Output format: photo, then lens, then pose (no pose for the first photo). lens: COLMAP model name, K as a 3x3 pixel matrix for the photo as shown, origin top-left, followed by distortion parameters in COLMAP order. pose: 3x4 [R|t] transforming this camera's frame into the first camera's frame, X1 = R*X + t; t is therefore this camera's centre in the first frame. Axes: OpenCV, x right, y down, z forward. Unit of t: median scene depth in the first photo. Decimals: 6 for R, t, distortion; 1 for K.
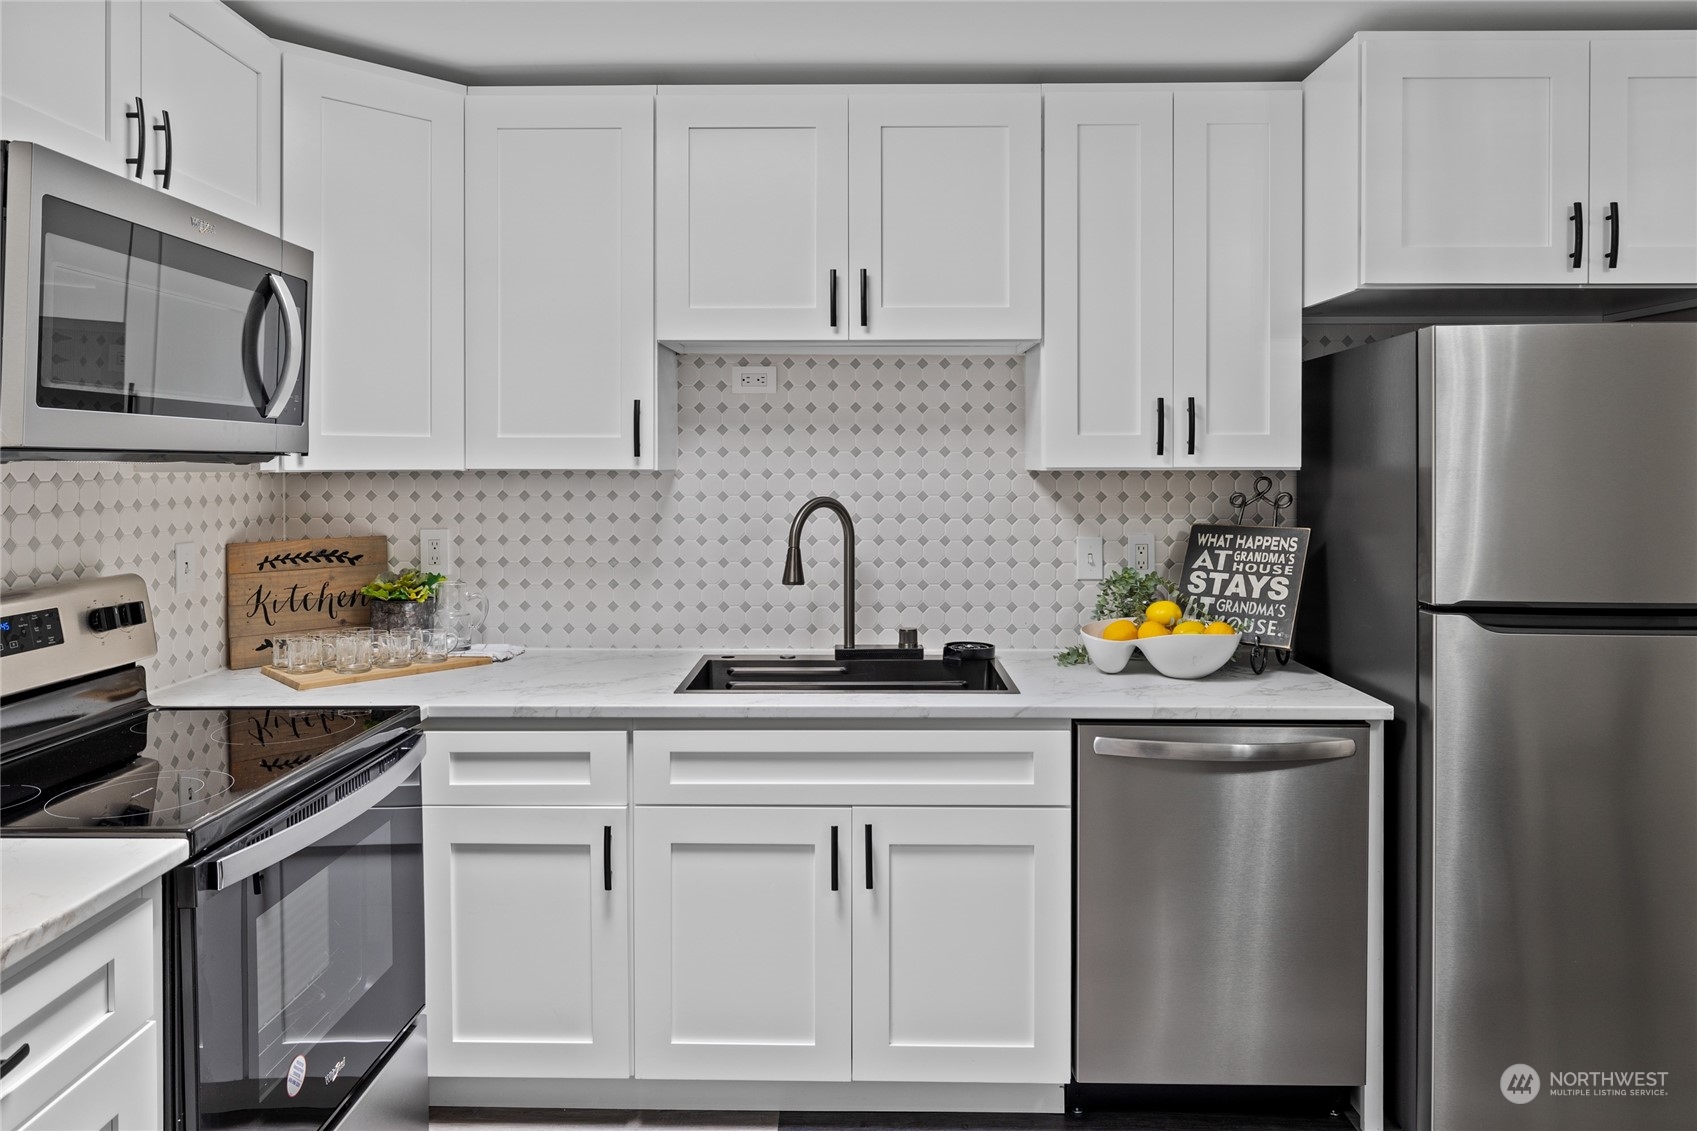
lens RADIAL K [[1091.1, 0, 848.7], [0, 1091.1, 467.3], [0, 0, 1]] dist [-0.004589, -0.002791]
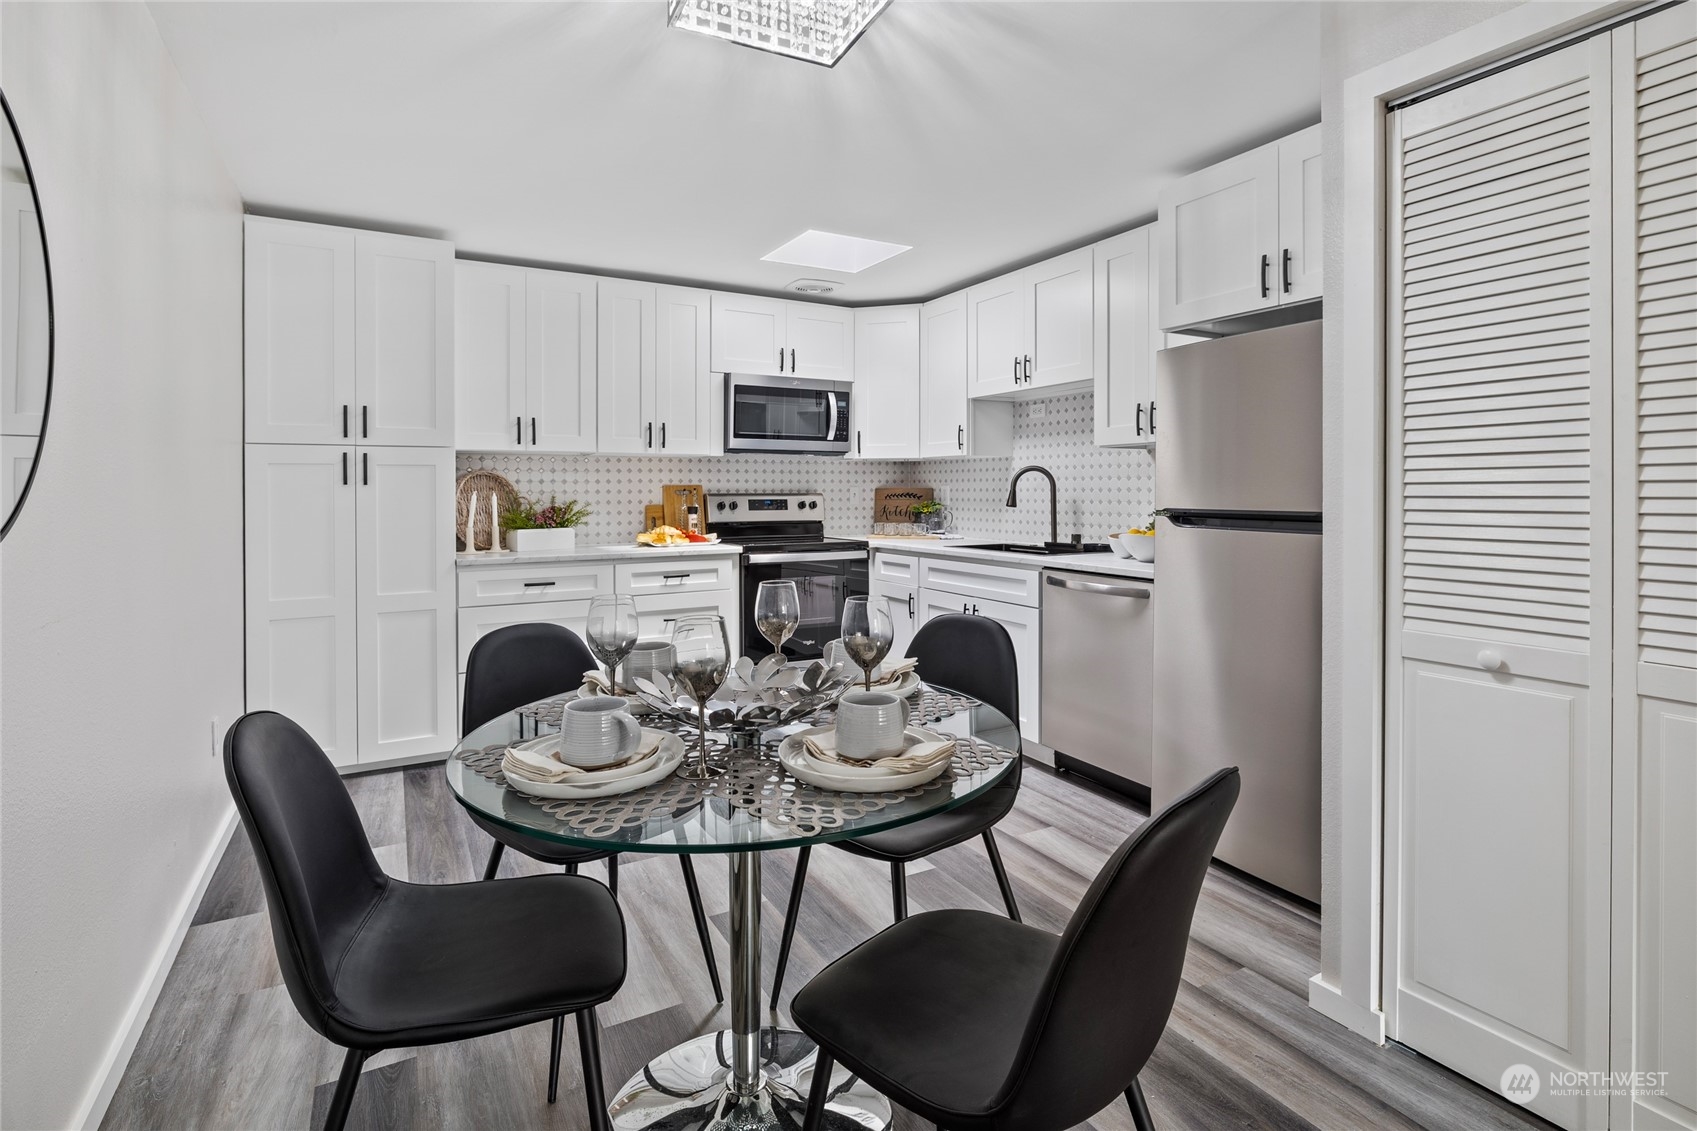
lens RADIAL K [[822.4, 0, 849.4], [0, 822.4, 493.1], [0, 0, 1]] dist [0.000827, 0.000043]
pose [[0.496545, 0.003075, -0.868005, 1.193536], [-0.003729, 0.999992, 0.001409, 0.080142], [0.868003, 0.002537, 0.496553, -0.071142]]
